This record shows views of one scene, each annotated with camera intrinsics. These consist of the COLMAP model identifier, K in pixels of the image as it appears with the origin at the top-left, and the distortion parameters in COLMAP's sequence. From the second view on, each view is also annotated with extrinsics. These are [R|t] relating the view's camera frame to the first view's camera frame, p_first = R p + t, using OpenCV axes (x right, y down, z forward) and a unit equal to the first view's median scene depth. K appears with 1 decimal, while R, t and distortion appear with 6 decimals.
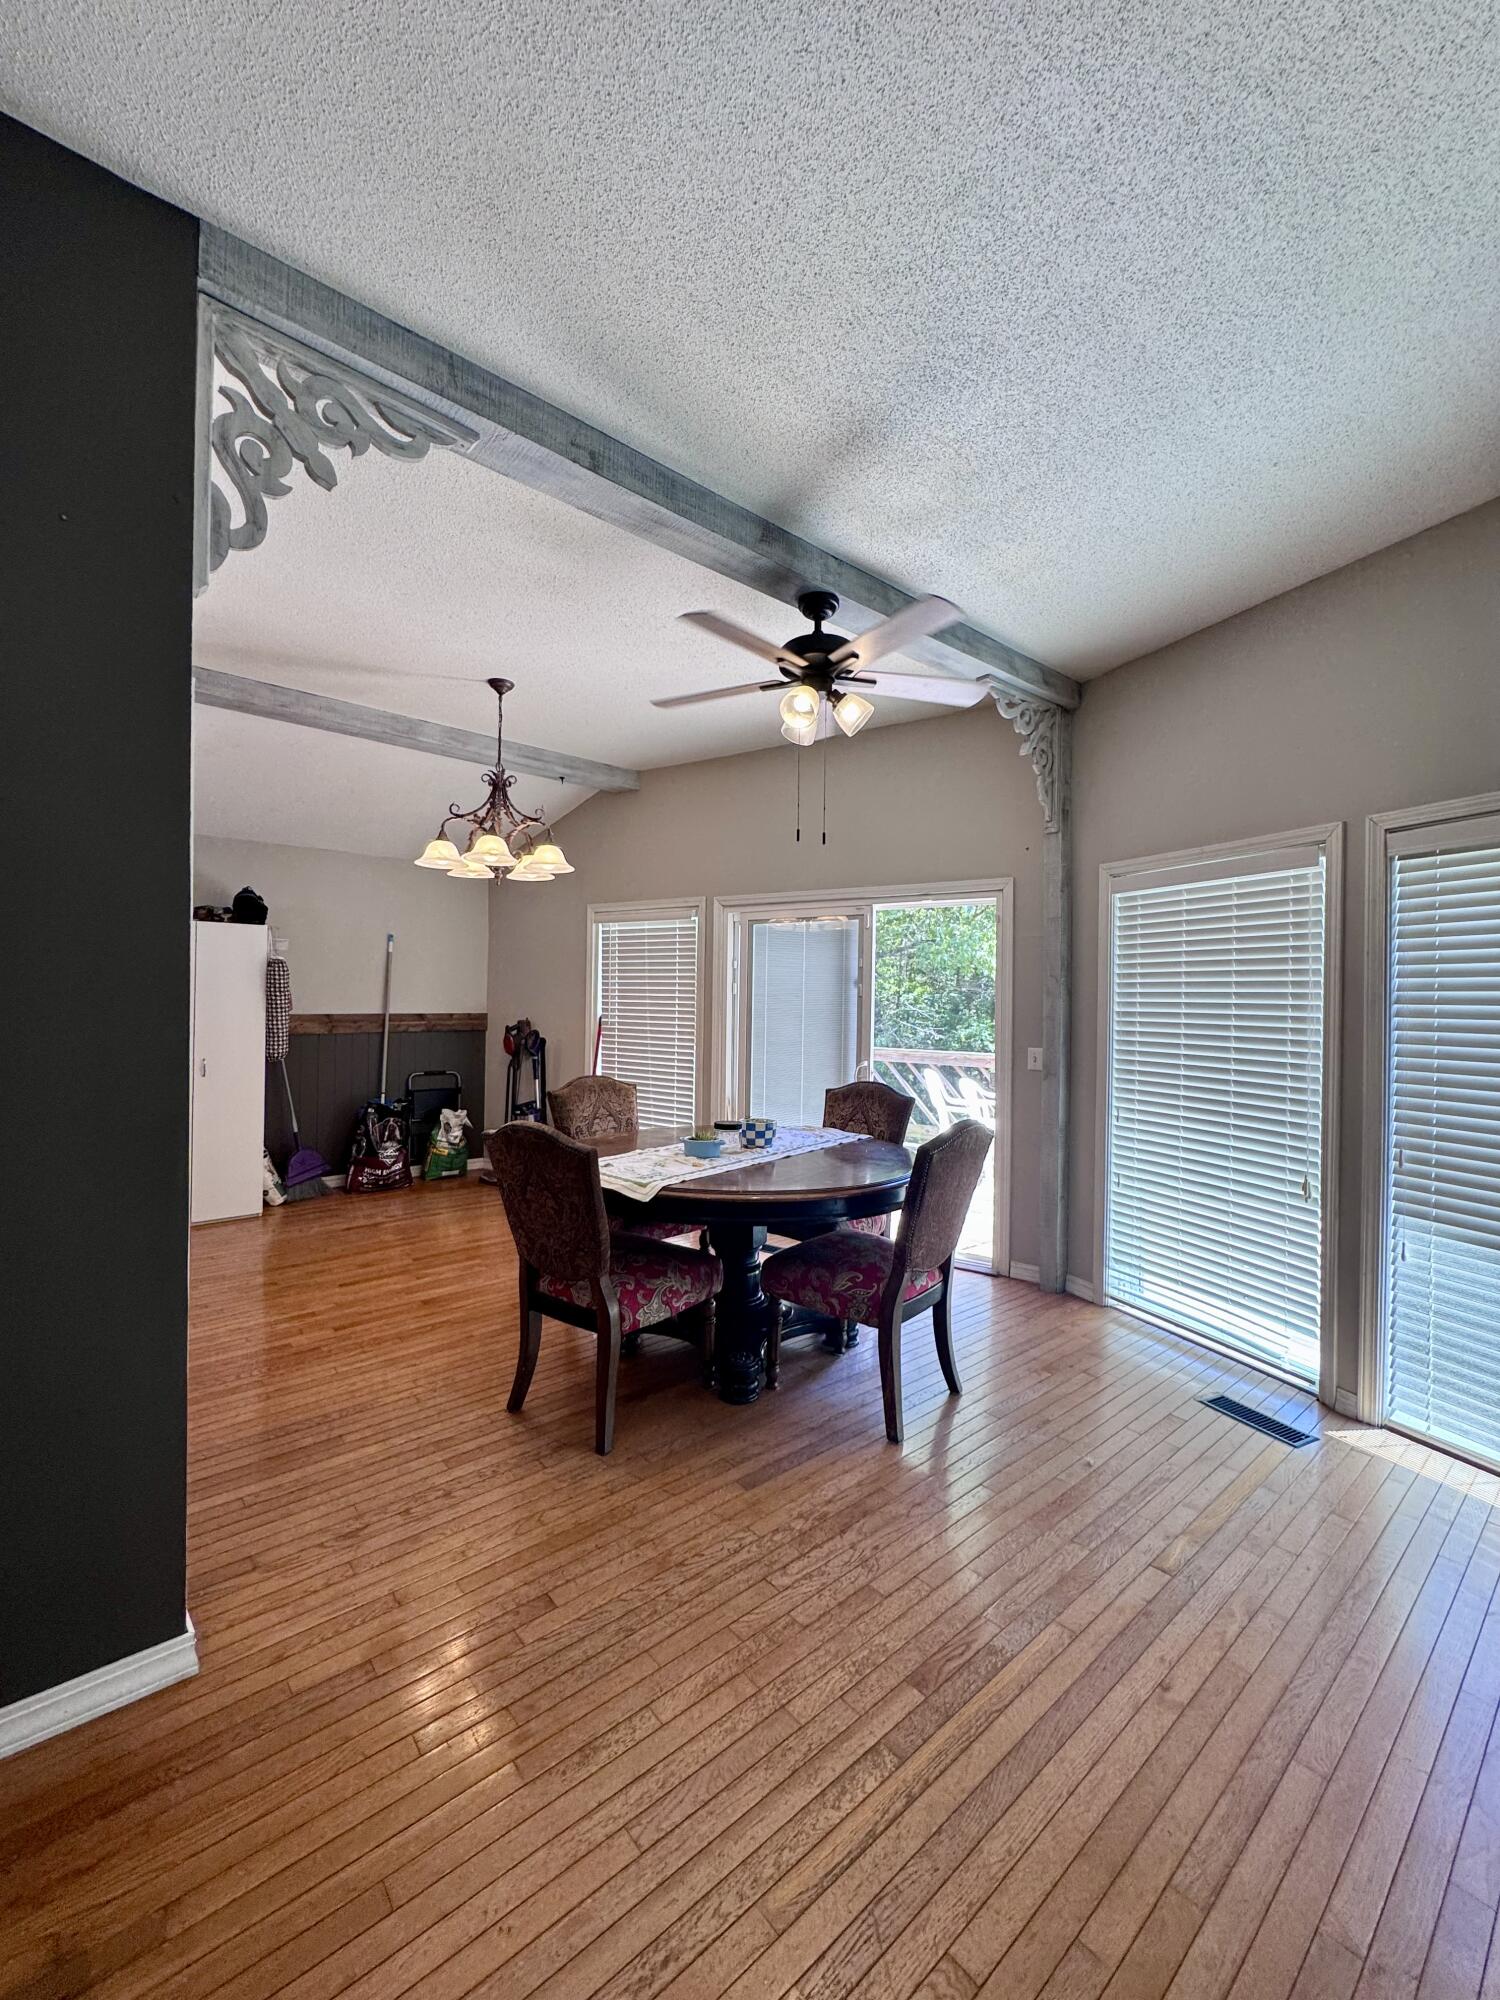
lens RADIAL K [[803.2, 0, 753.0], [0, 803.2, 989.2], [0, 0, 1]] dist [-0.007762, 0.000607]
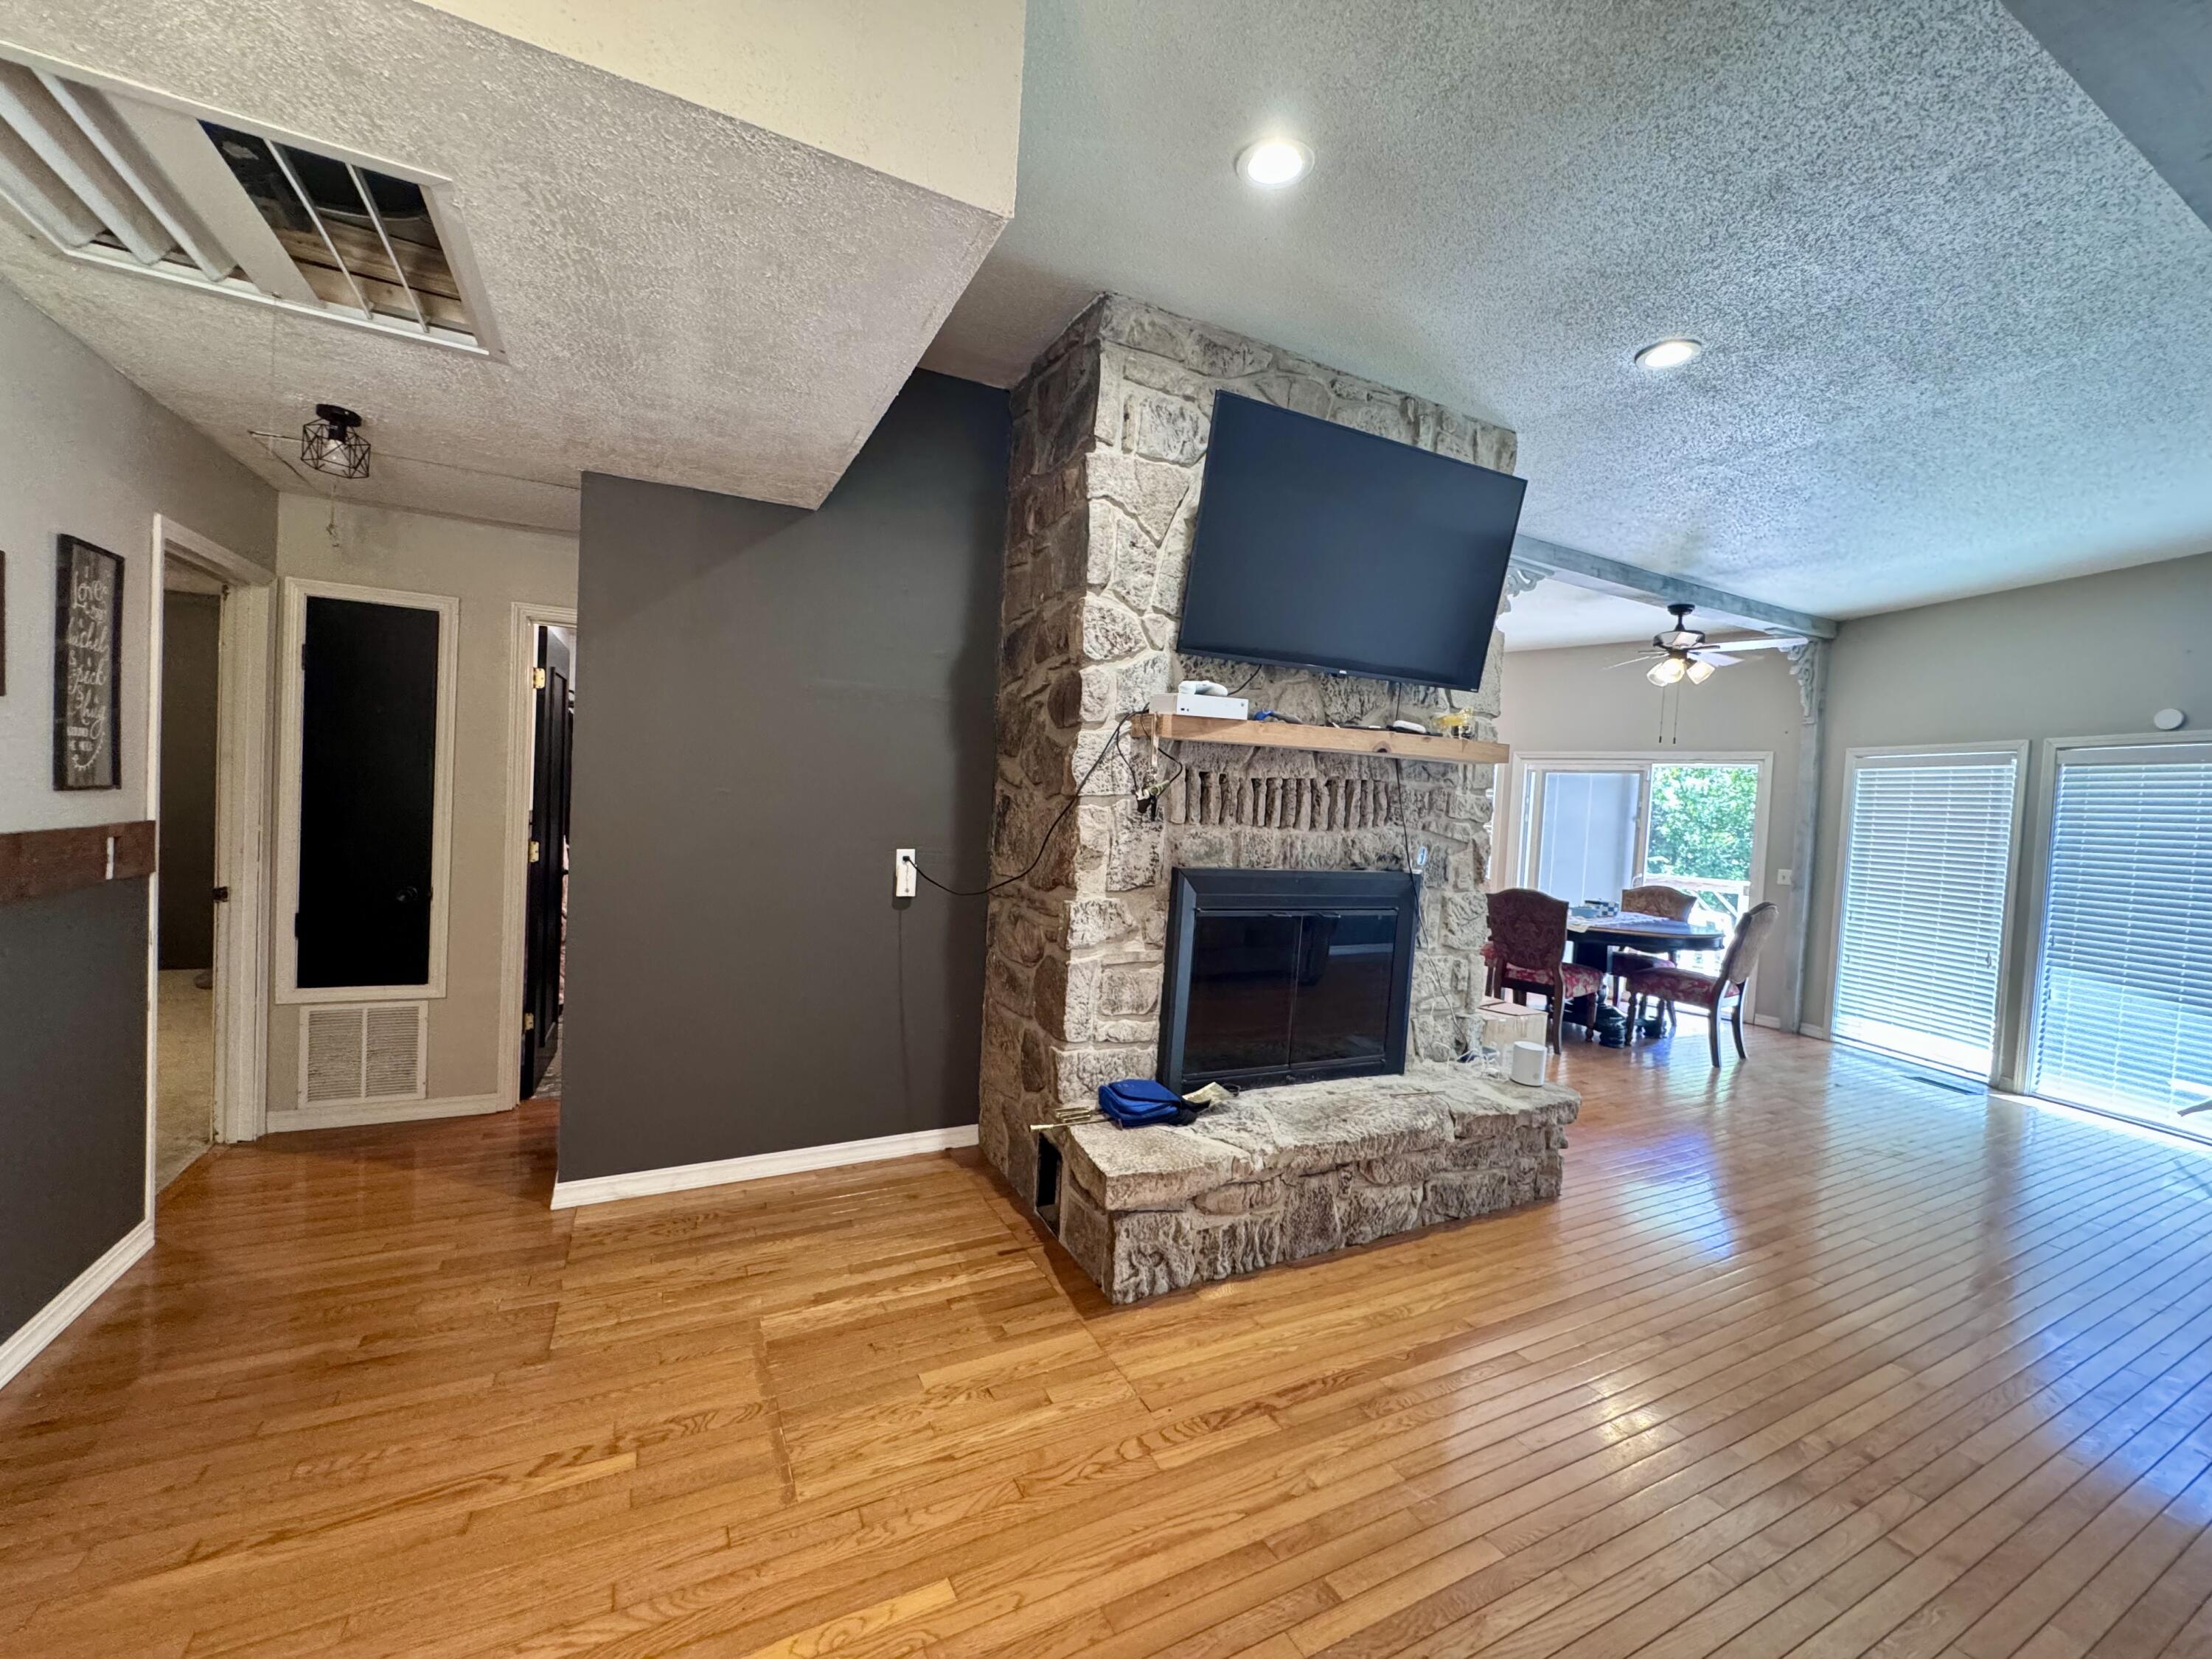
lens RADIAL K [[888.4, 0, 1103.3], [0, 888.4, 827.7], [0, 0, 1]] dist [-0.007762, 0.000607]
pose [[0.971908, 0.043443, -0.231317, -0.547326], [-0.035962, 0.998688, 0.036465, -0.019630], [0.232597, -0.027122, 0.972195, -0.961523]]
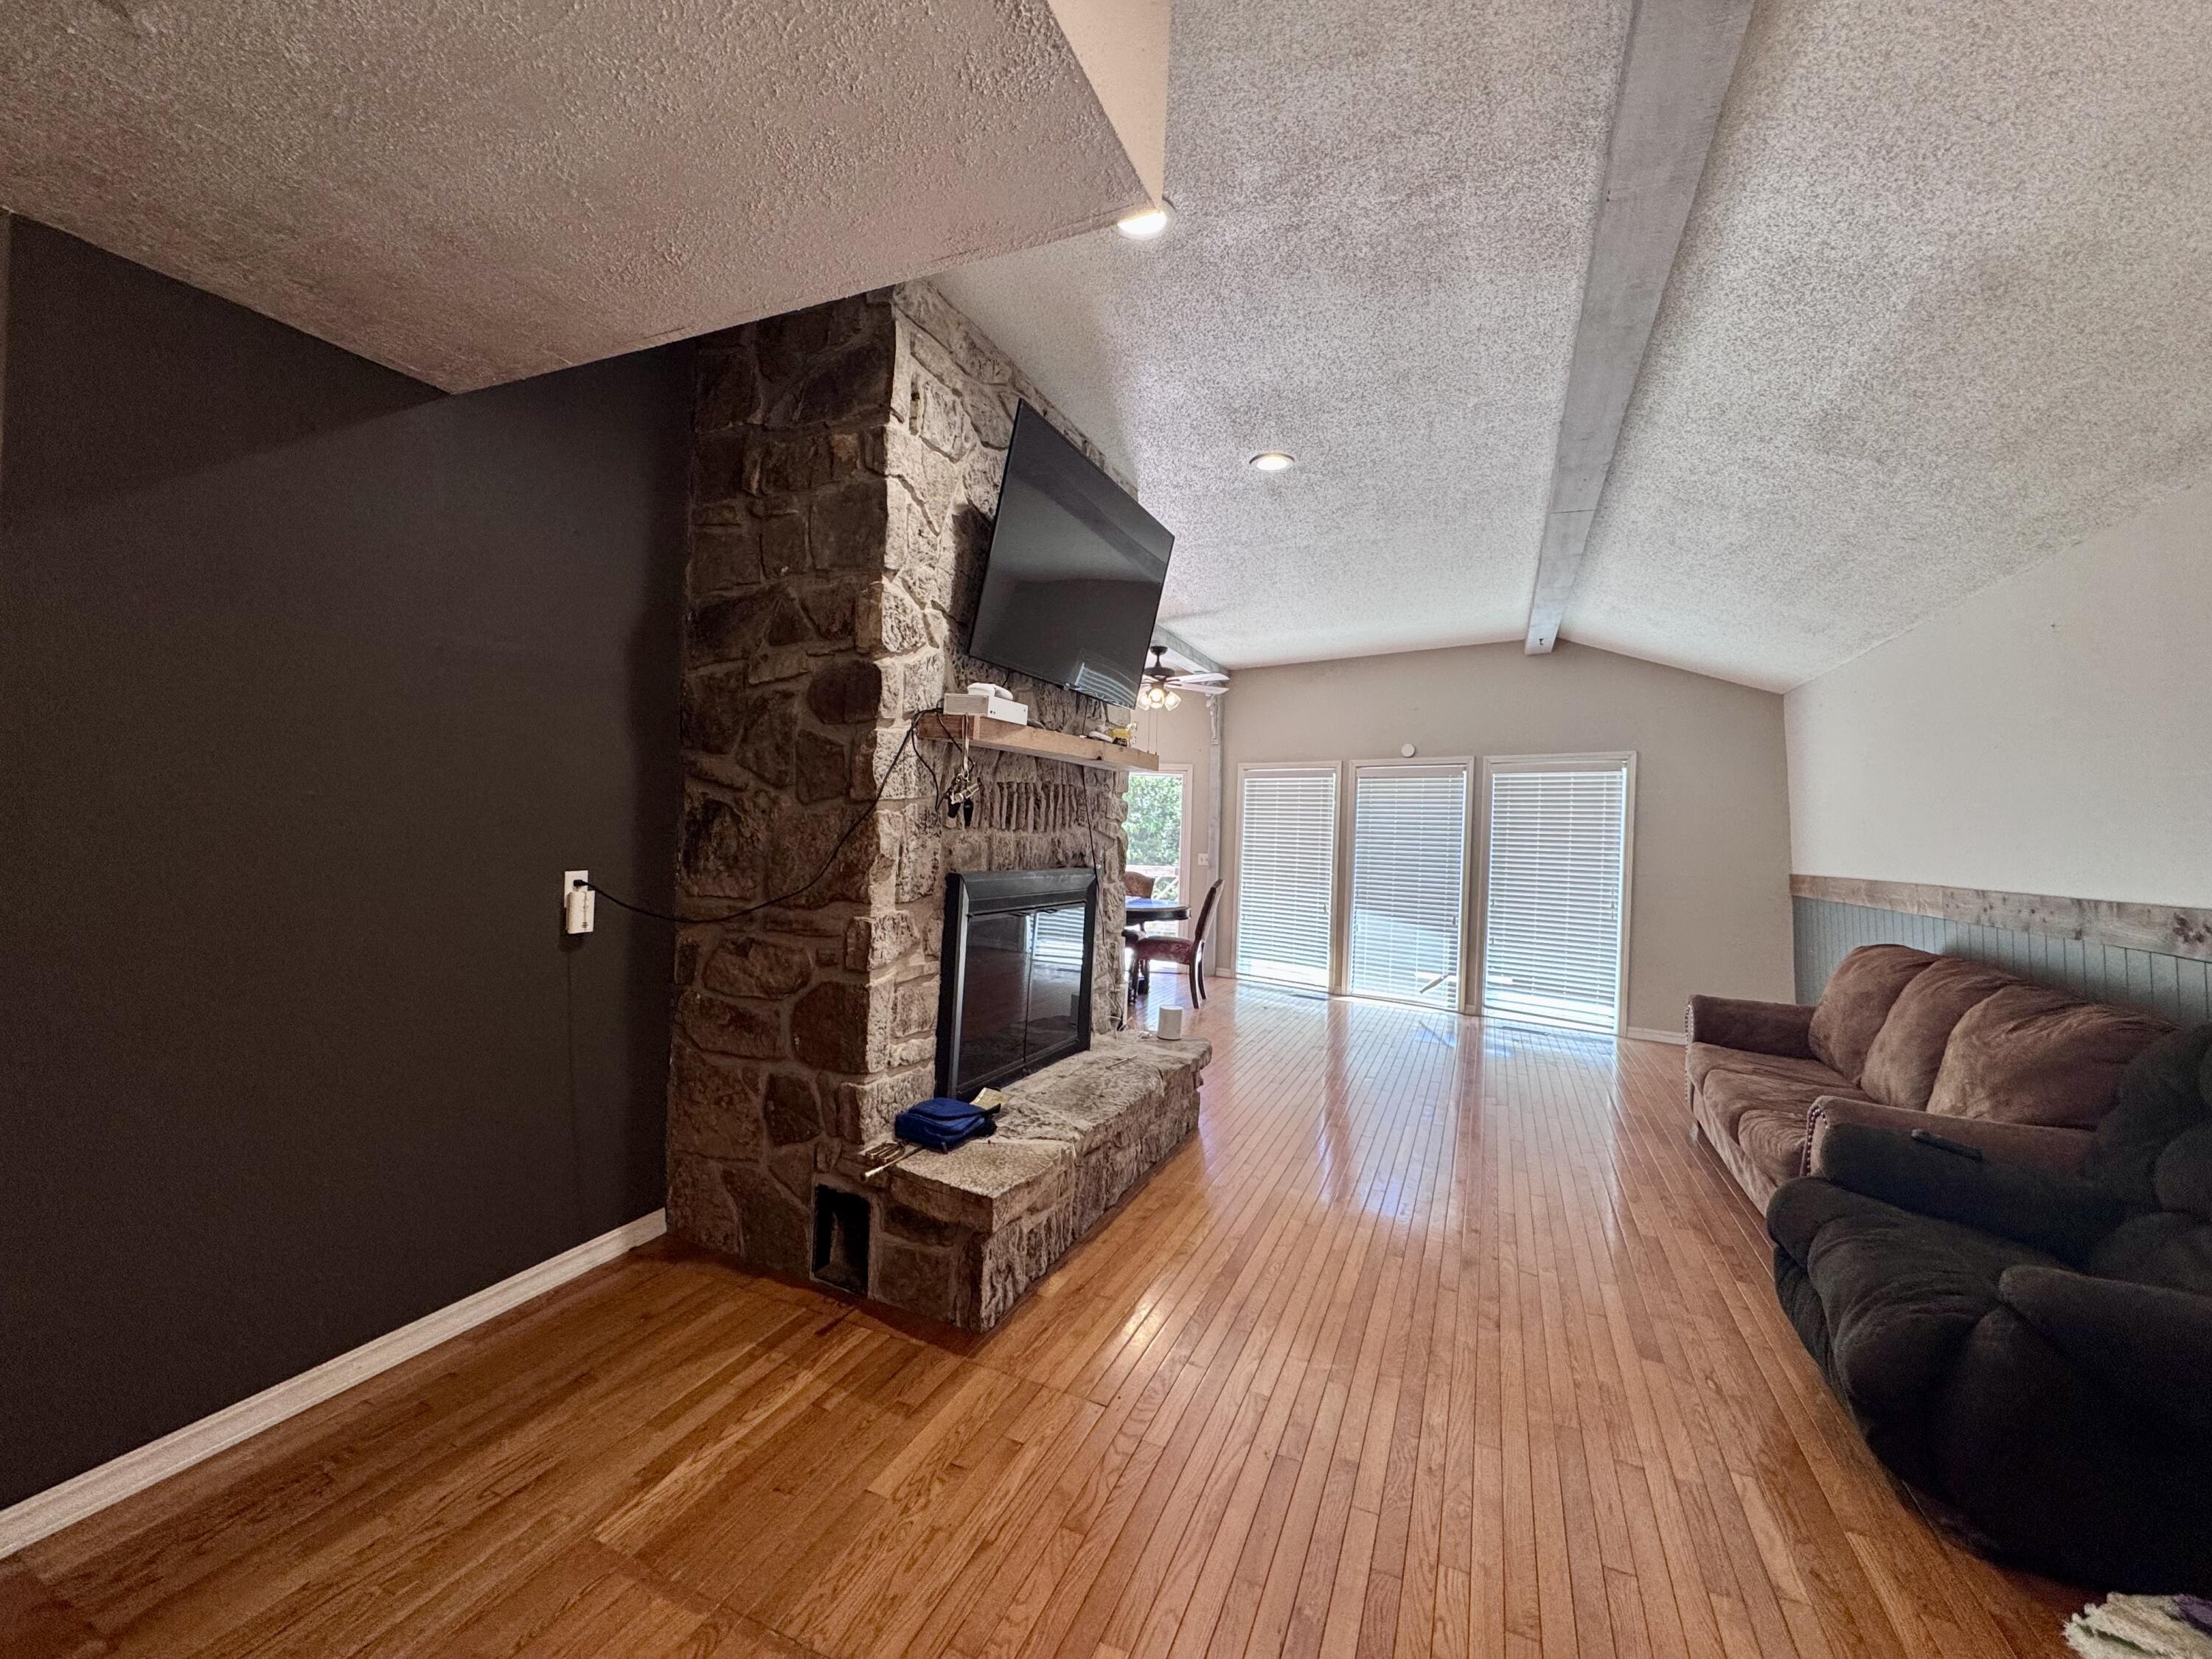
lens RADIAL K [[888.4, 0, 1099.7], [0, 888.4, 827.2], [0, 0, 1]] dist [-0.007762, 0.000607]
pose [[0.899046, 0.019158, 0.437434, -0.910377], [-0.026191, 0.999606, 0.010050, -0.008058], [-0.437069, -0.020493, 0.899194, -0.919080]]
